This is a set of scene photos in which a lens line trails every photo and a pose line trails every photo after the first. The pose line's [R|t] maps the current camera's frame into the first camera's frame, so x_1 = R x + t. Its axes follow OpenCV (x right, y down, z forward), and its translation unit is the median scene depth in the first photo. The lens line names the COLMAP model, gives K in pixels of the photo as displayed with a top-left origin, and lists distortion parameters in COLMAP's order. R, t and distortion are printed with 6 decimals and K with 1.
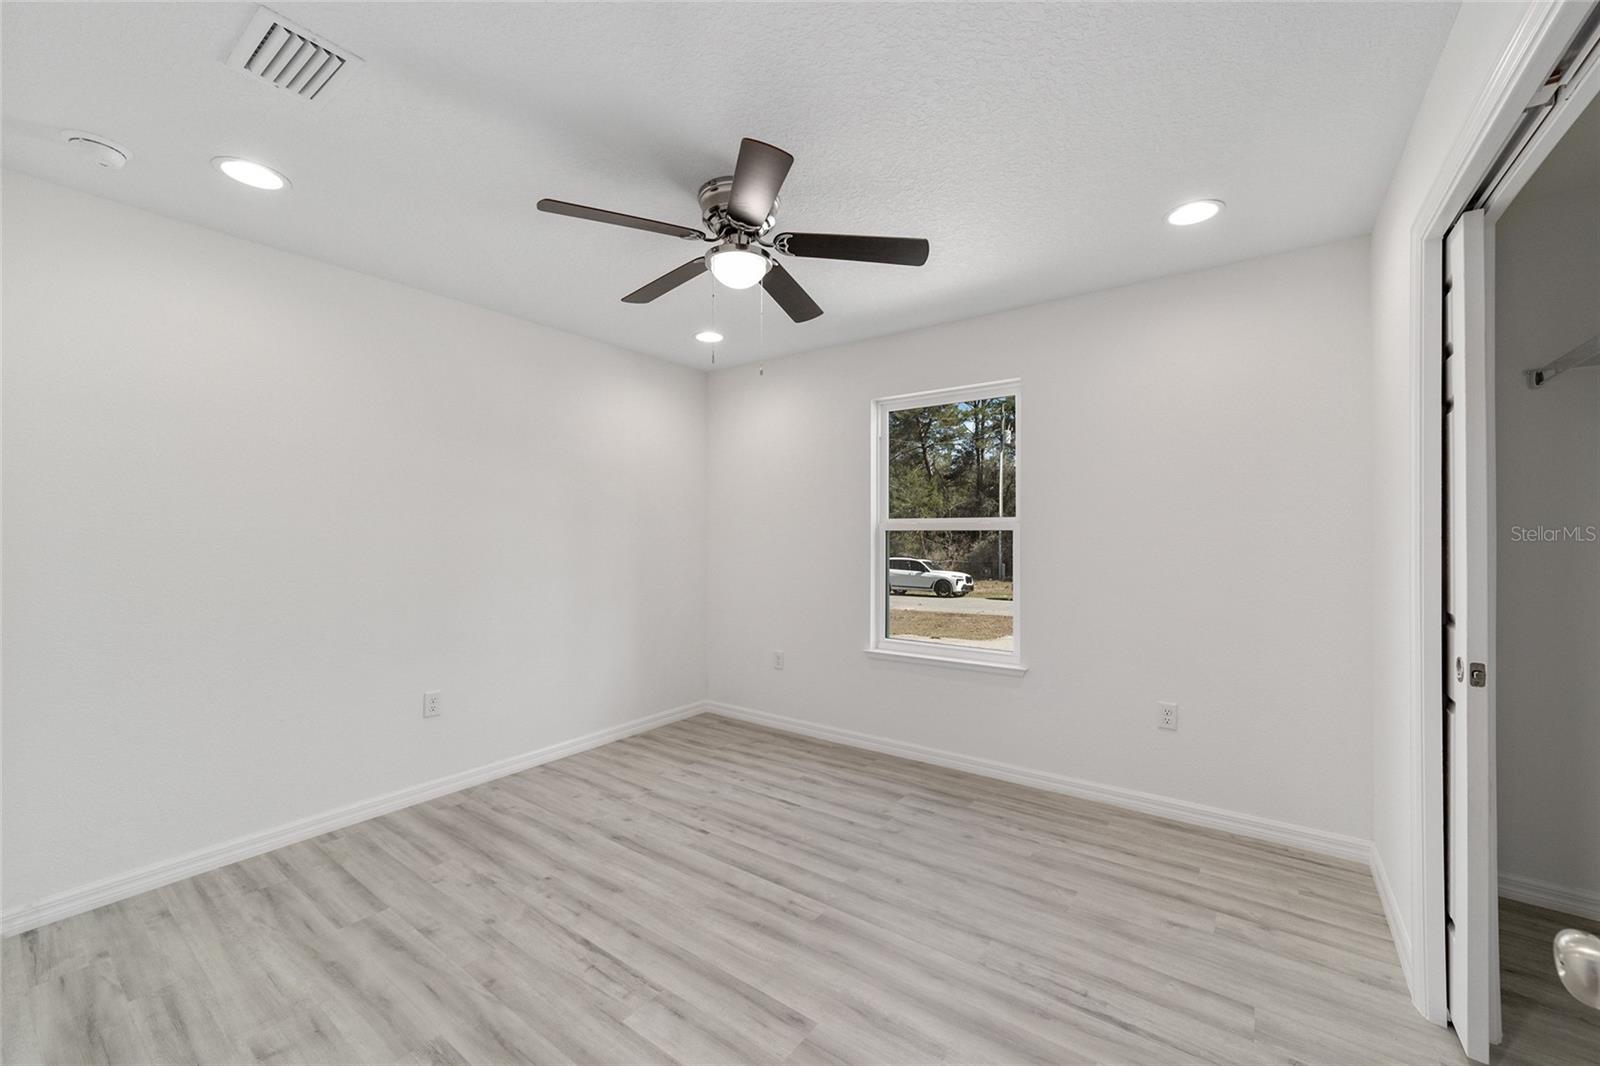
lens RADIAL K [[615.0, 0, 800.0], [0, 615.0, 533.0], [0, 0, 1]] dist [-0.004480, 0.000381]
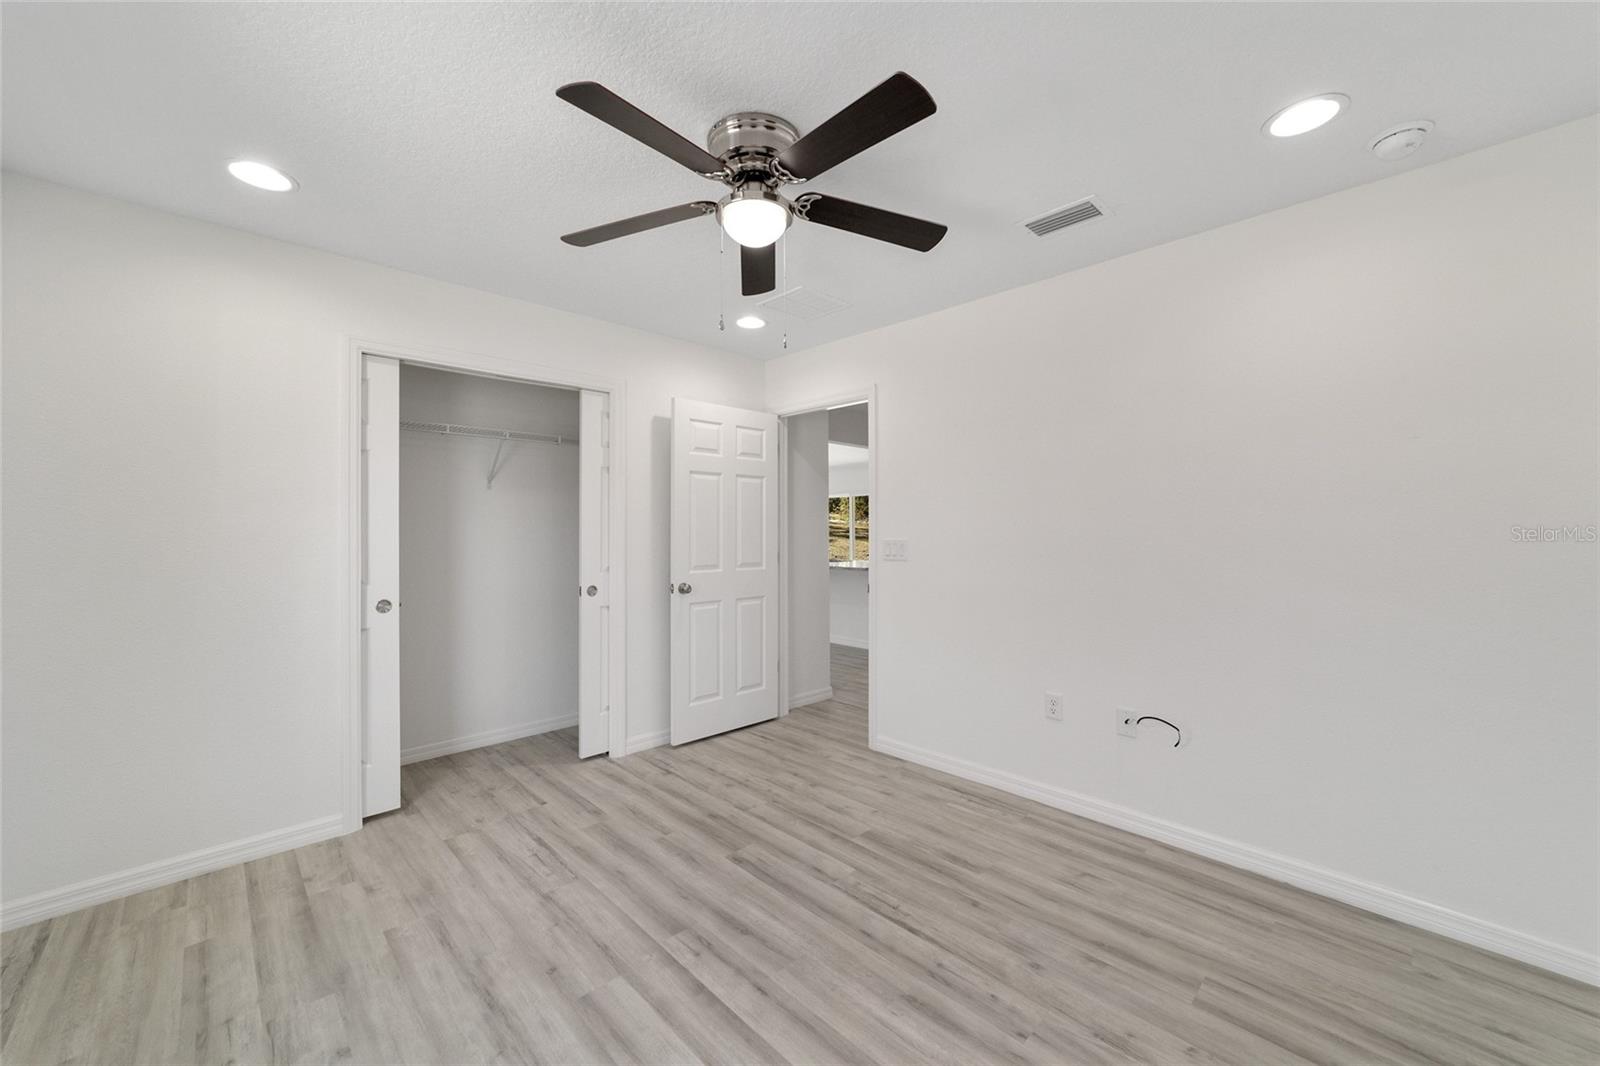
lens RADIAL K [[615.0, 0, 800.0], [0, 615.0, 533.0], [0, 0, 1]] dist [-0.004480, 0.000381]
pose [[-0.985674, 0.001582, 0.168652, -0.329588], [0.002488, 0.999984, 0.005160, 0.002576], [-0.168641, 0.005506, -0.985662, 1.977947]]
